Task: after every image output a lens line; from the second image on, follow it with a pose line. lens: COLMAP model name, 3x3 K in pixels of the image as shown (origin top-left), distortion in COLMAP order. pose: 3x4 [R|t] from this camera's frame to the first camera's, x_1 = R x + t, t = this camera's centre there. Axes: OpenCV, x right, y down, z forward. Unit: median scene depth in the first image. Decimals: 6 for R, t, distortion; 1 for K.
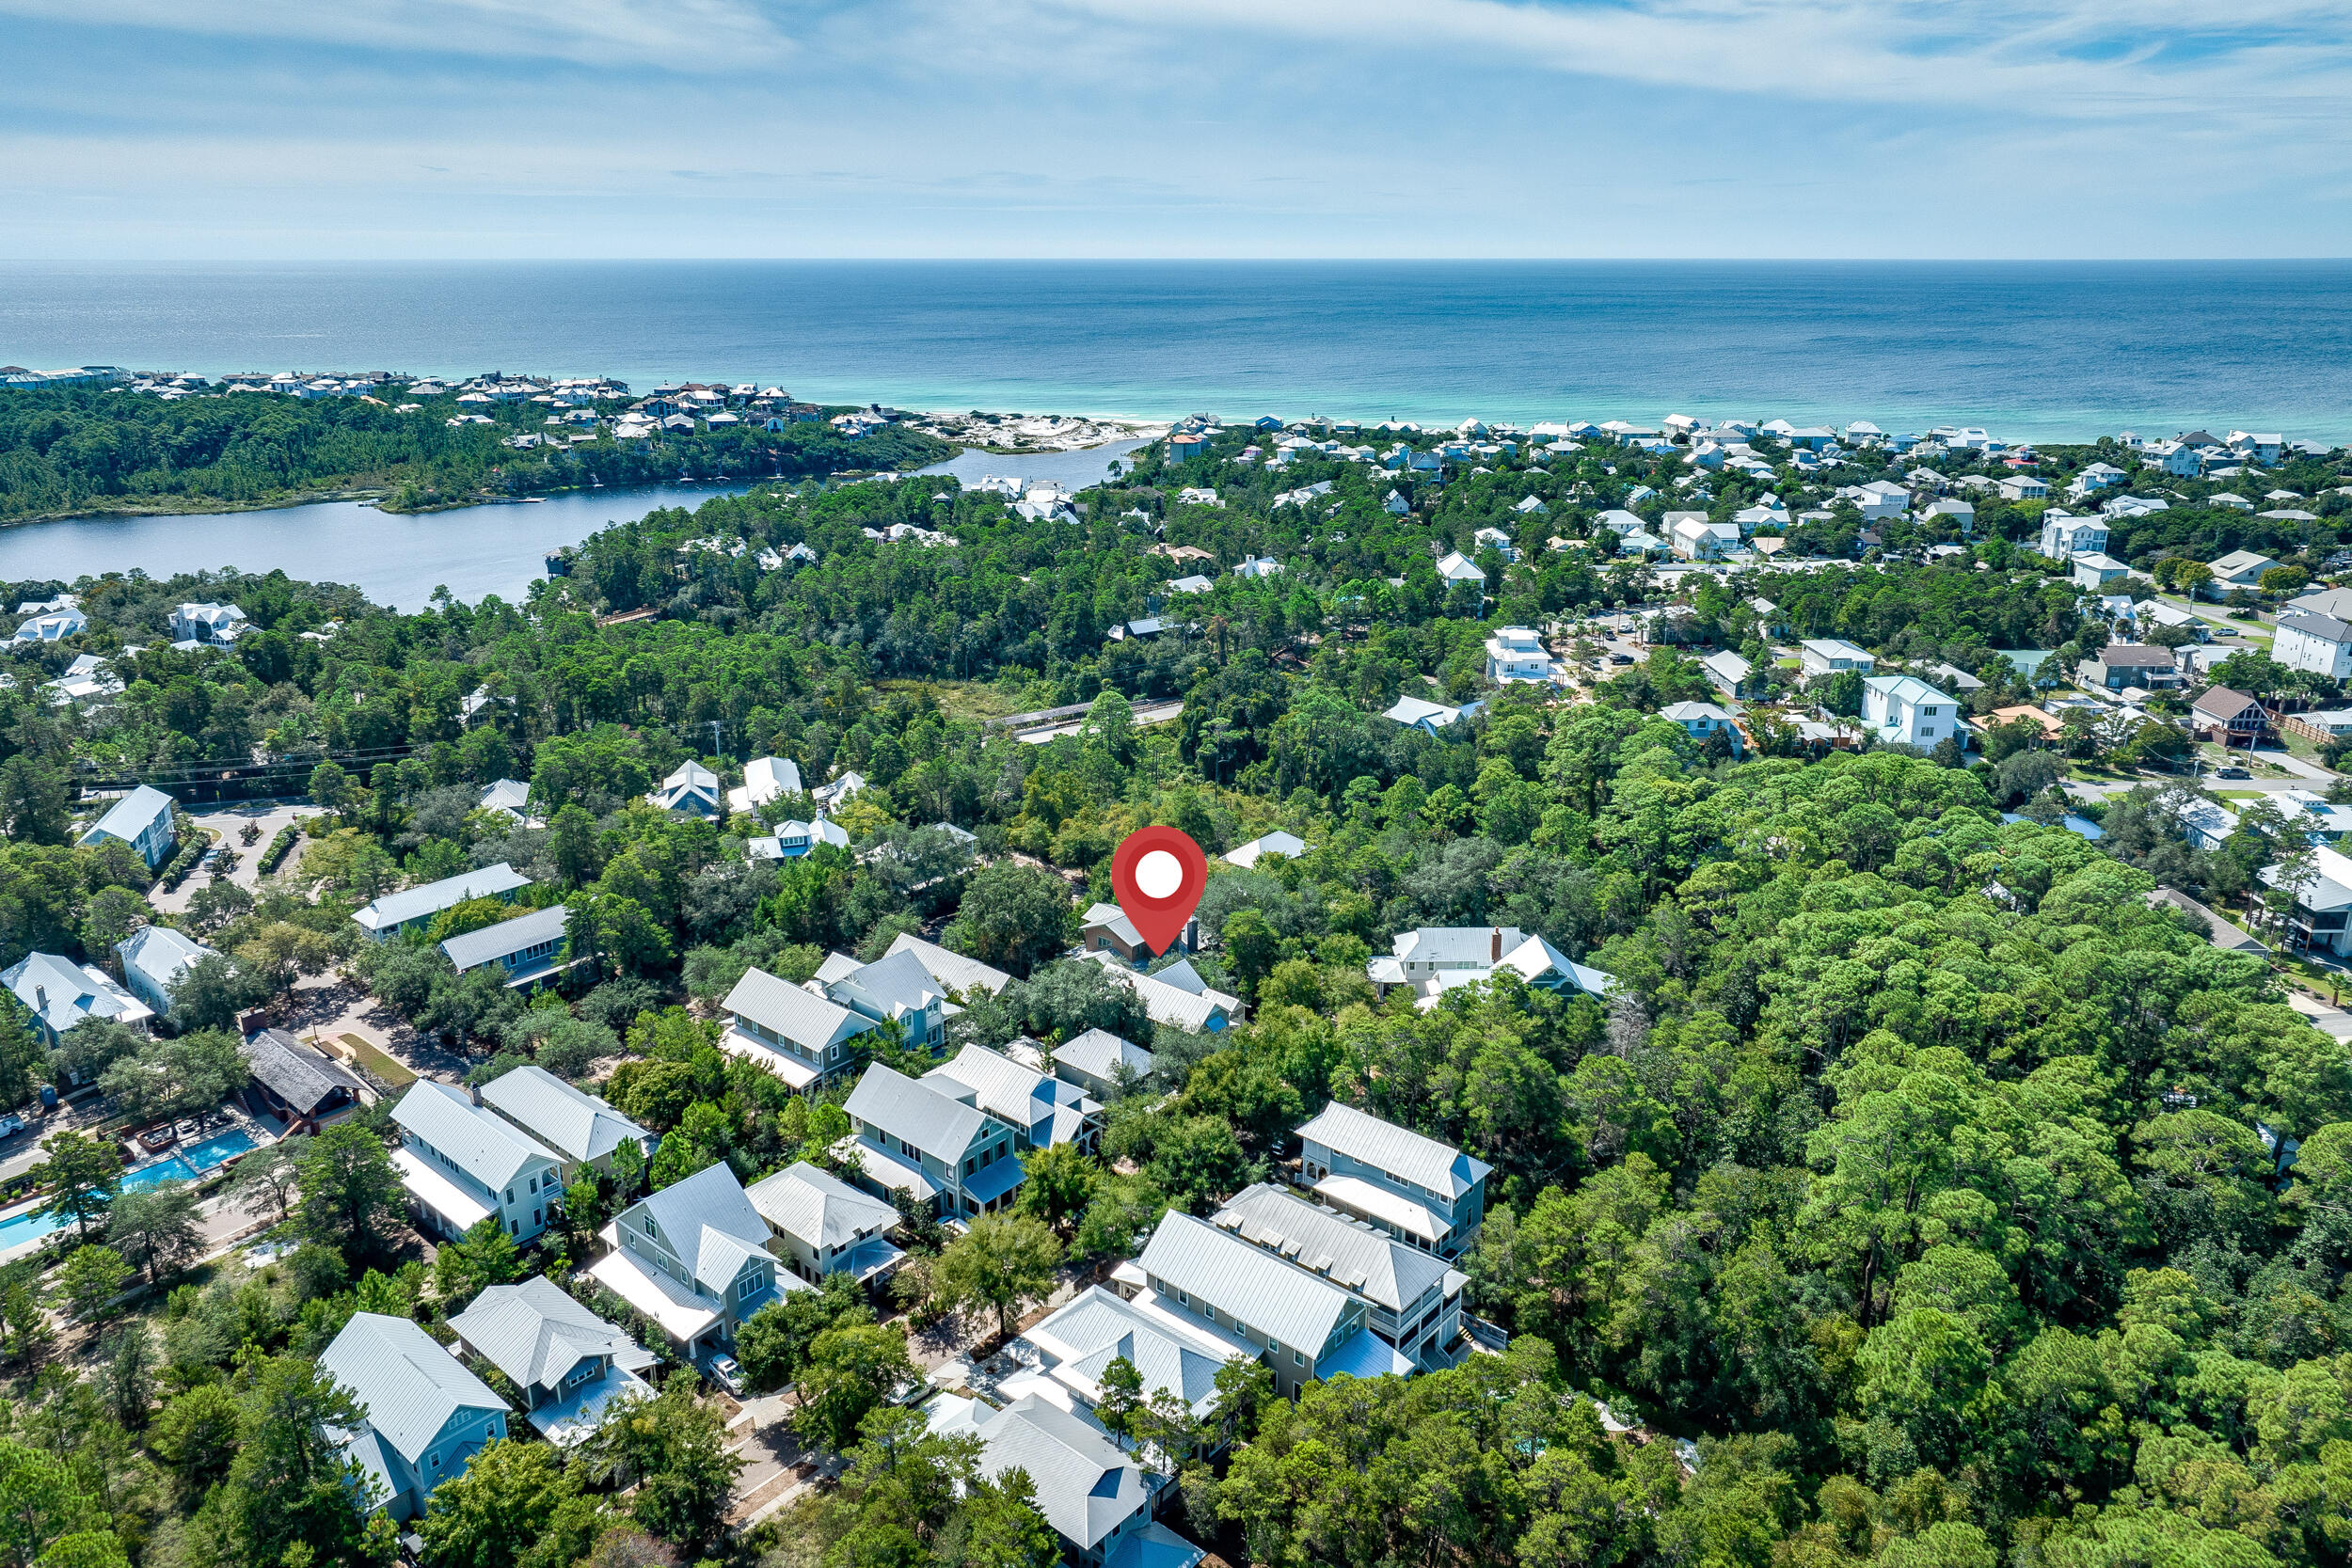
lens RADIAL K [[1610.7, 0, 1169.4], [0, 1610.7, 717.9], [0, 0, 1]] dist [-0.013370, 0.004933]
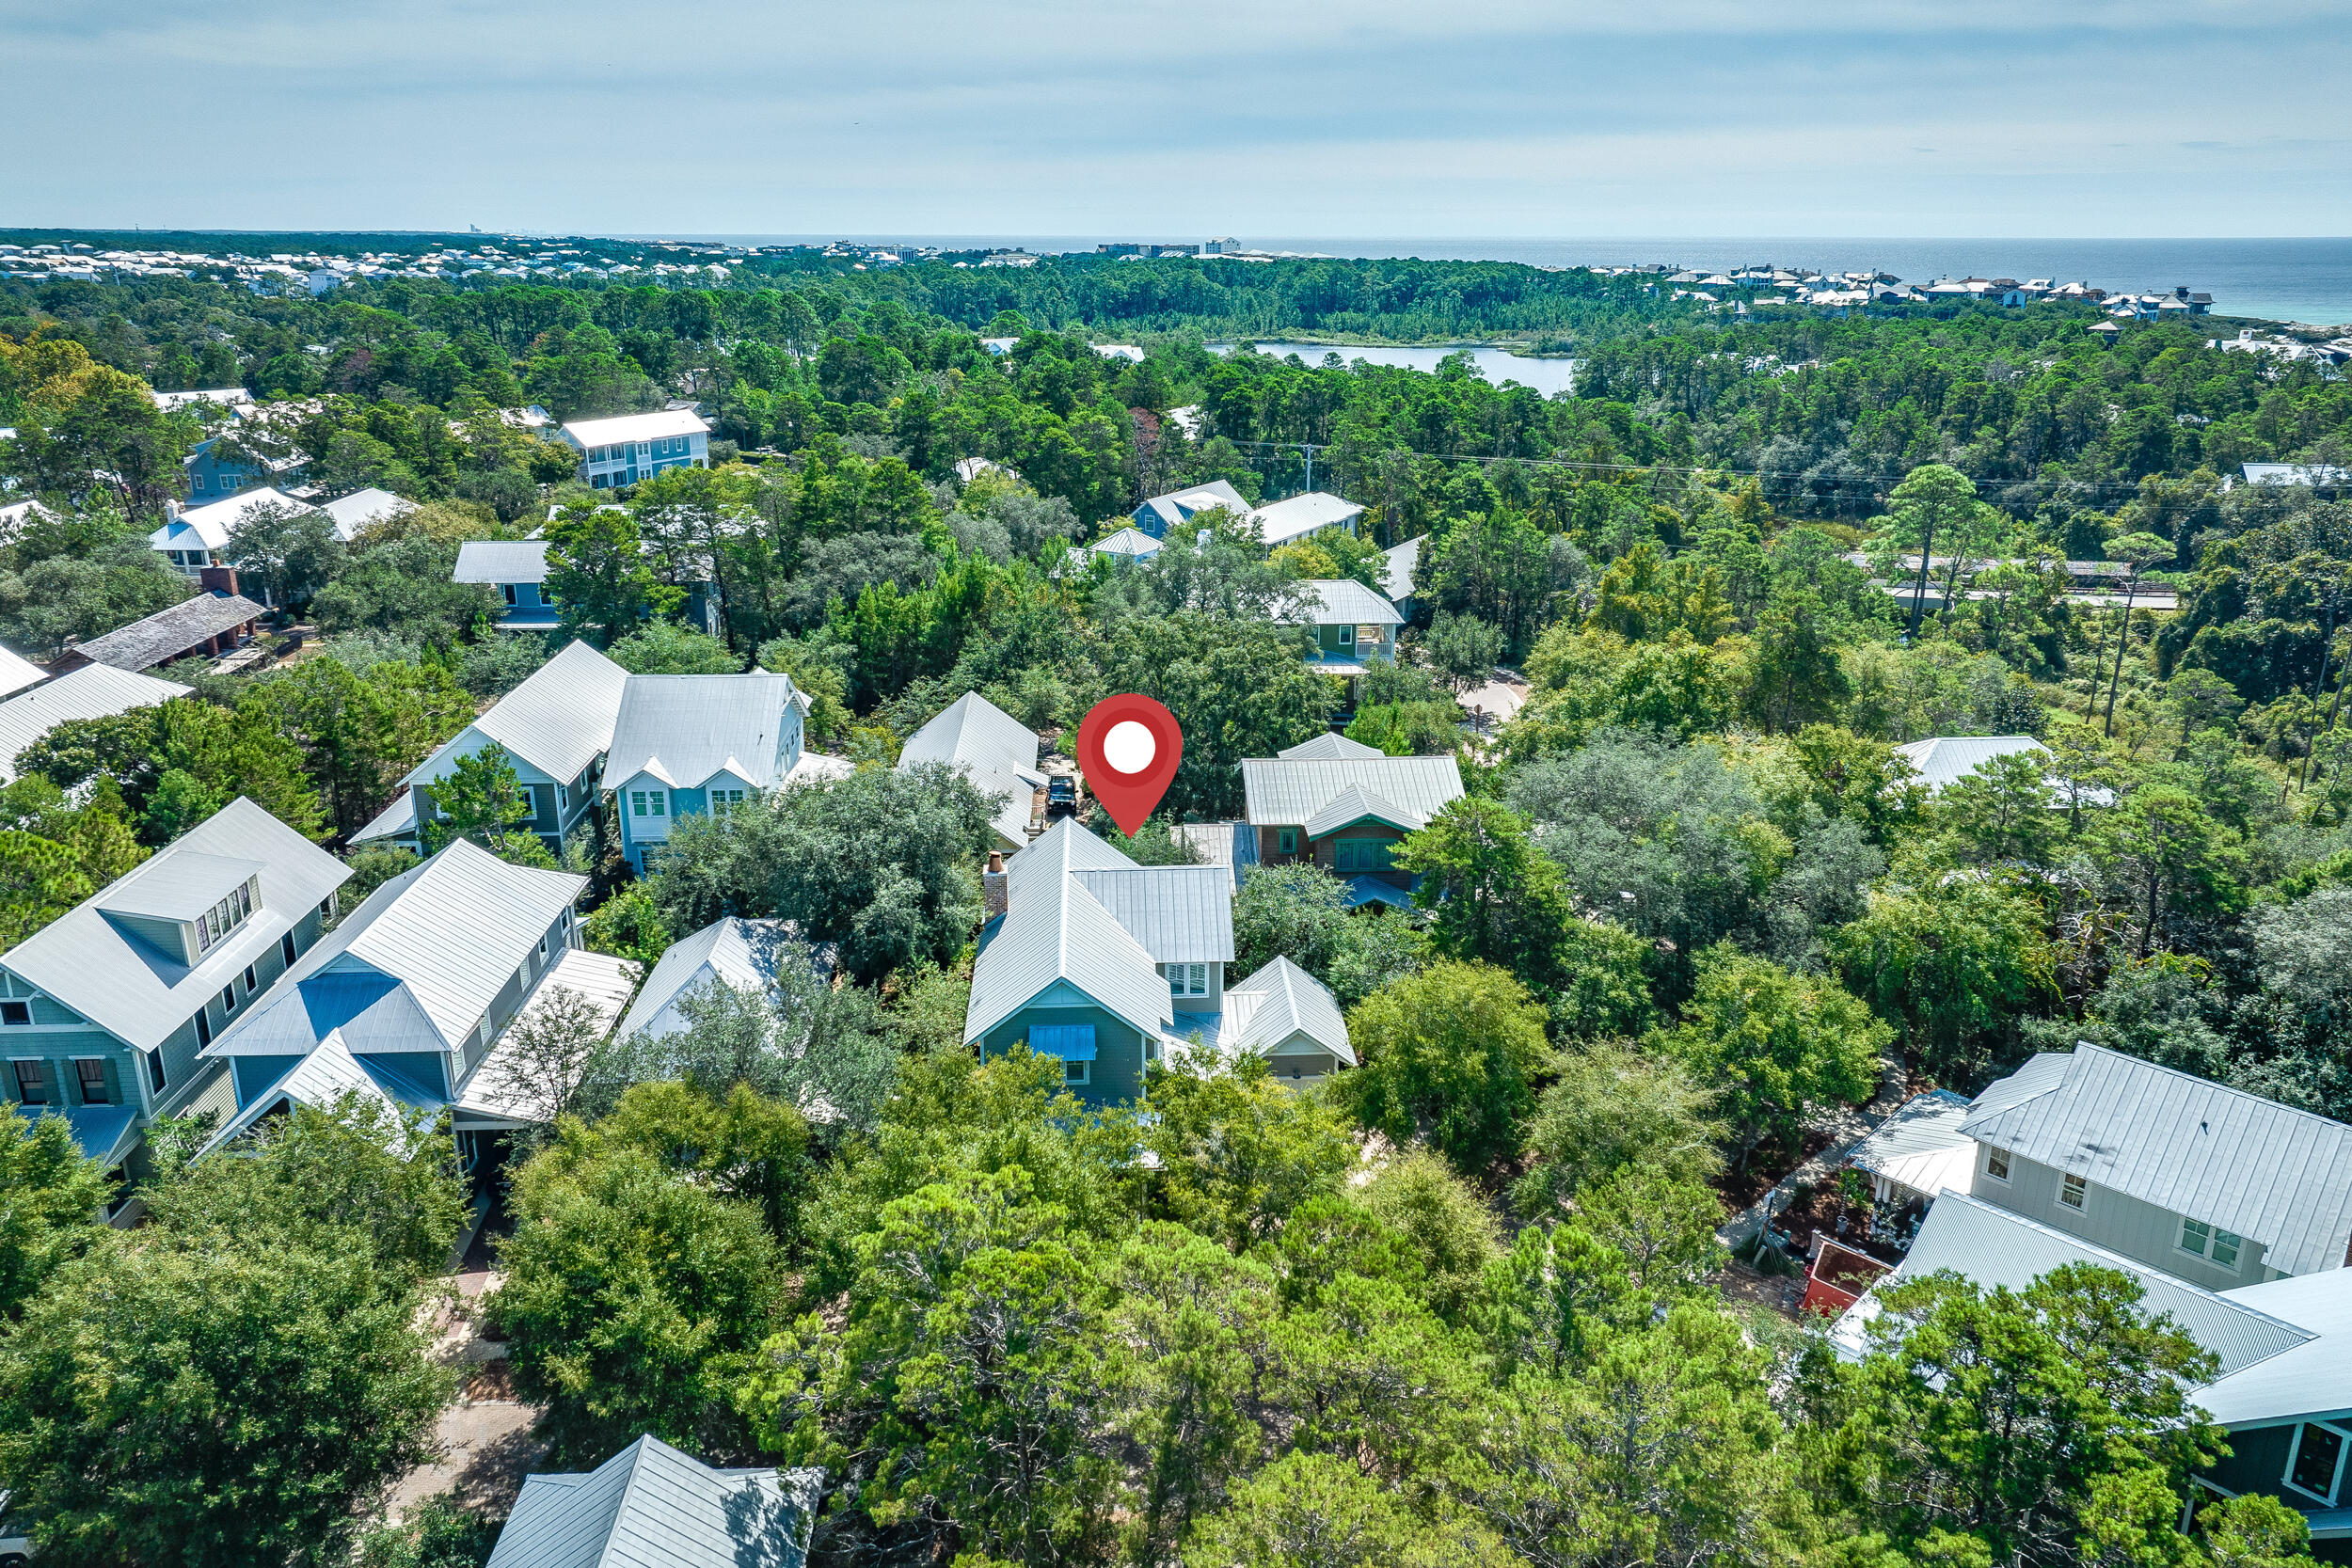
lens RADIAL K [[1611.6, 0, 1181.0], [0, 1611.6, 728.8], [0, 0, 1]] dist [-0.008786, -0.004725]
pose [[0.689005, 0.212926, -0.692773, 0.183698], [-0.198914, 0.974720, 0.101752, 0.066899], [0.696926, 0.067695, 0.713941, 0.567959]]
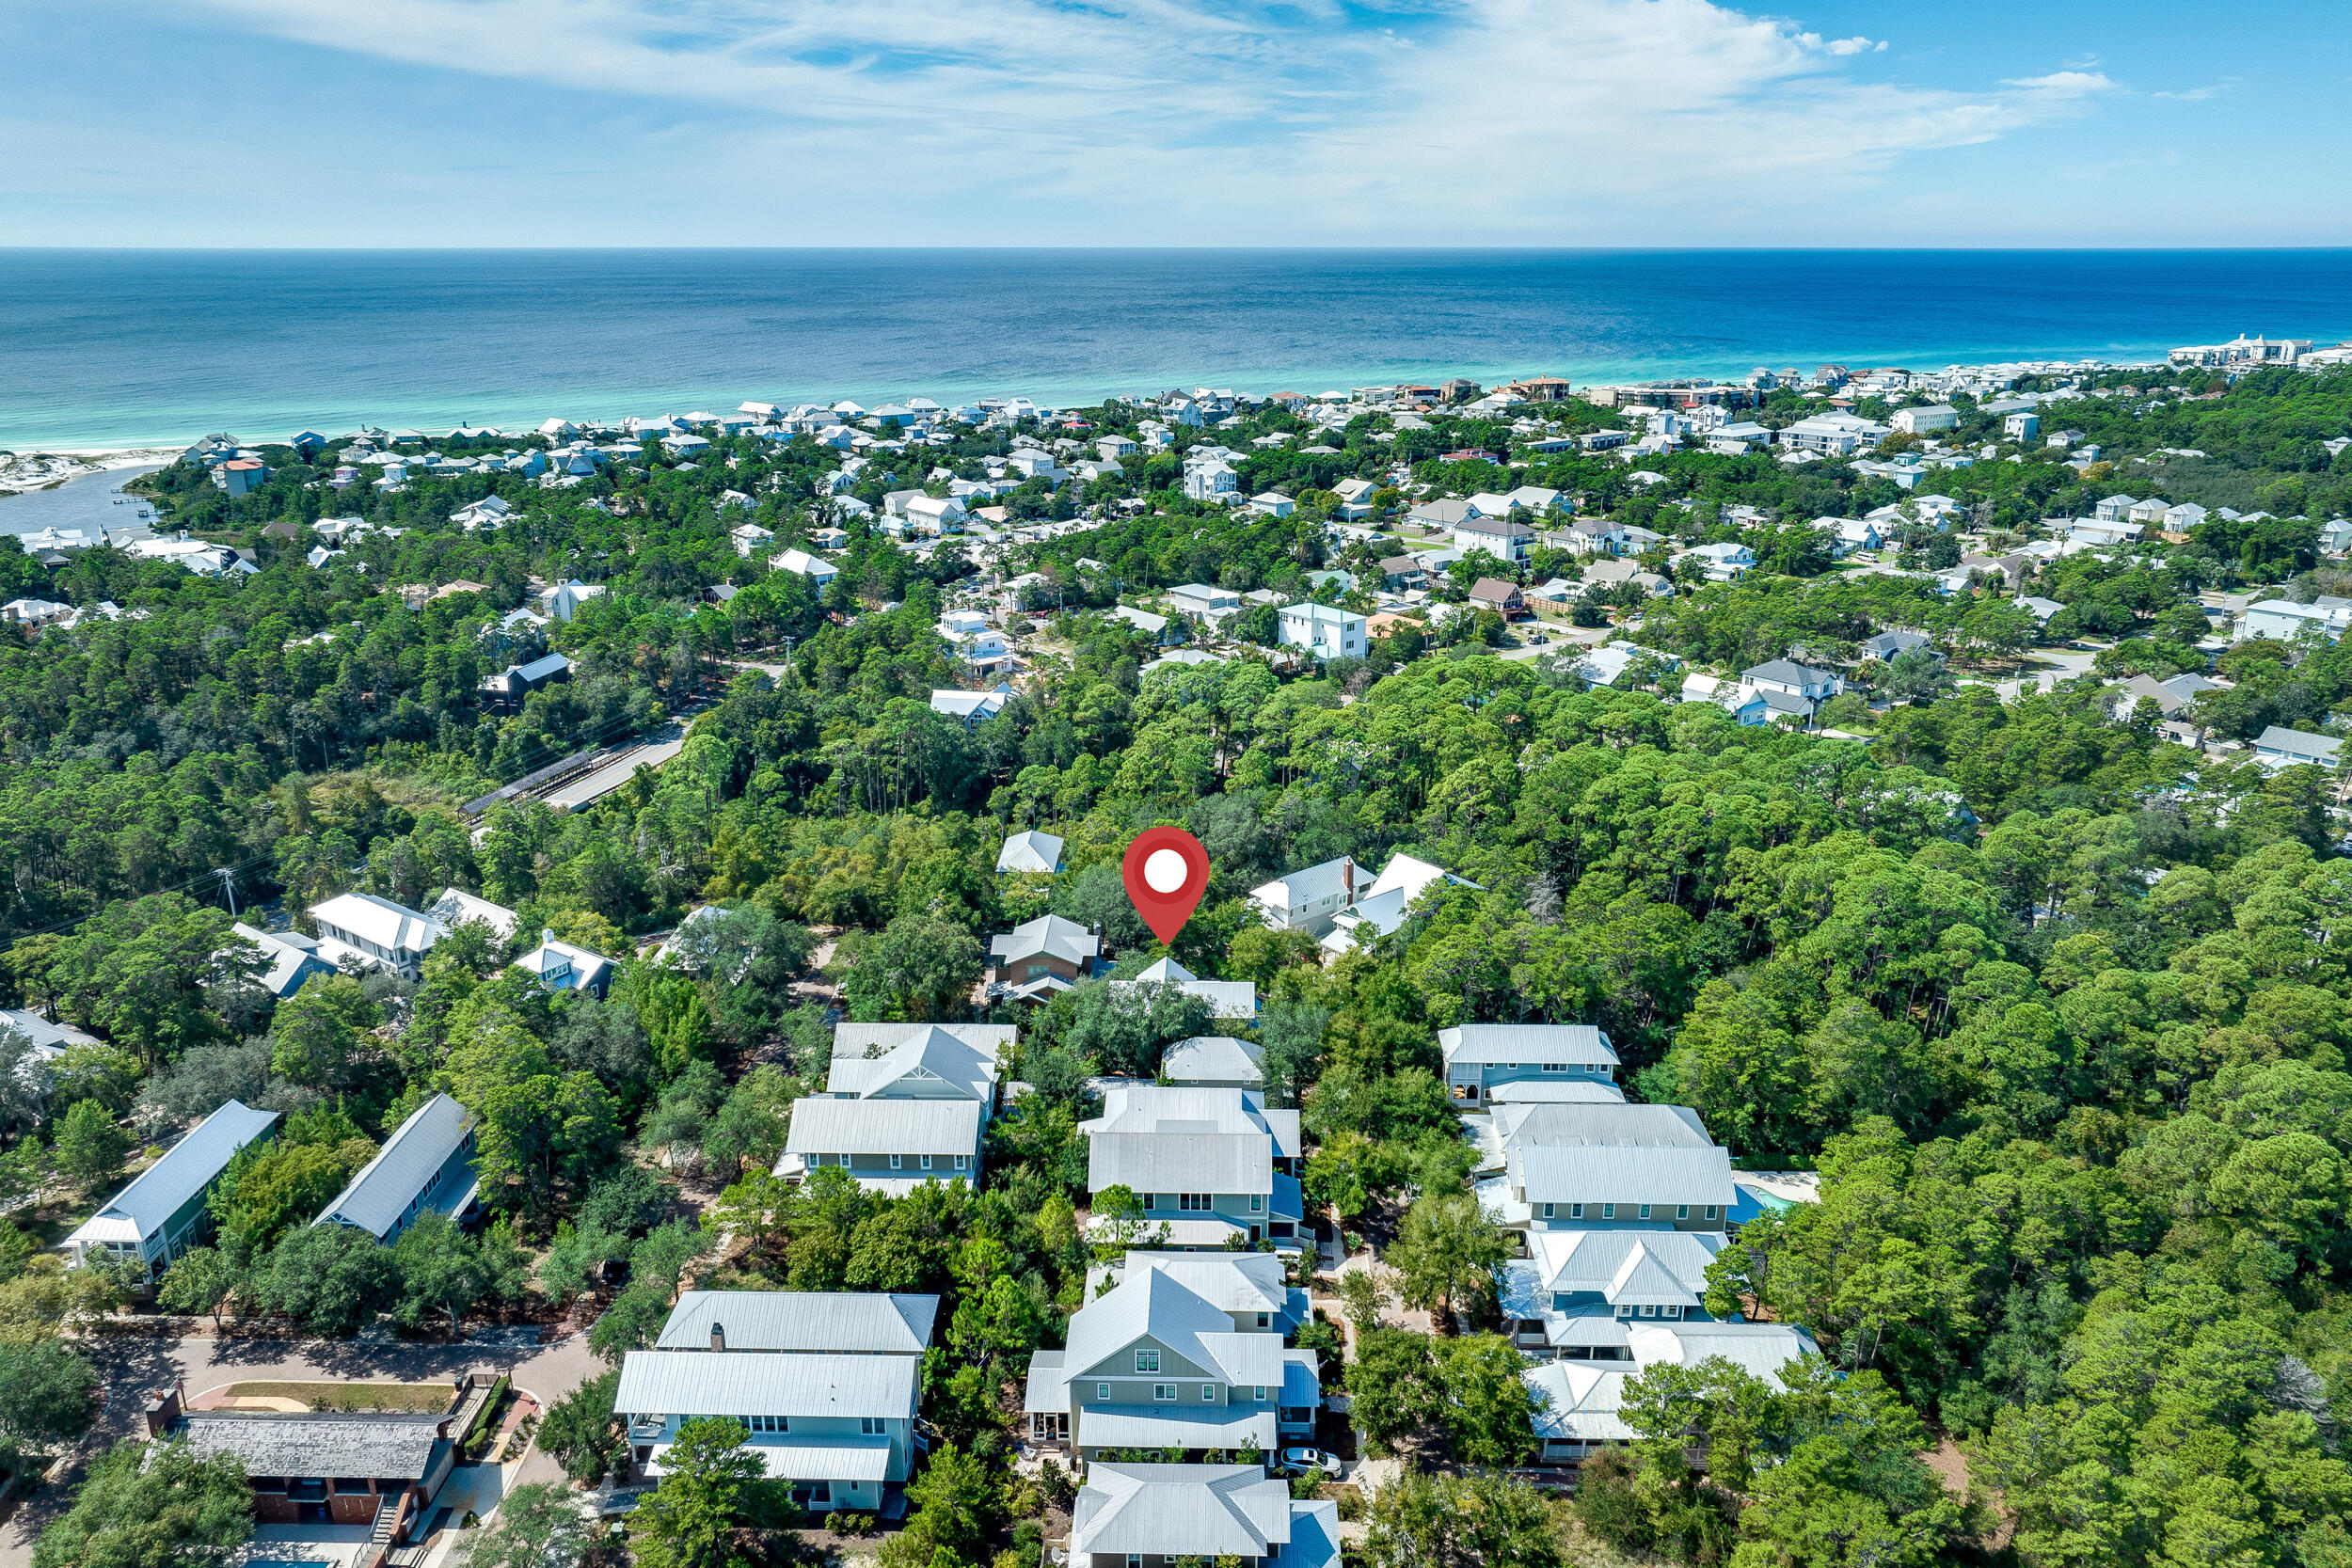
lens RADIAL K [[1610.7, 0, 1178.3], [0, 1610.7, 712.0], [0, 0, 1]] dist [-0.013370, 0.004933]
pose [[0.768749, -0.173397, 0.615597, -0.439124], [0.170940, 0.983234, 0.063483, -0.047006], [-0.616283, 0.056427, 0.785500, 0.159197]]
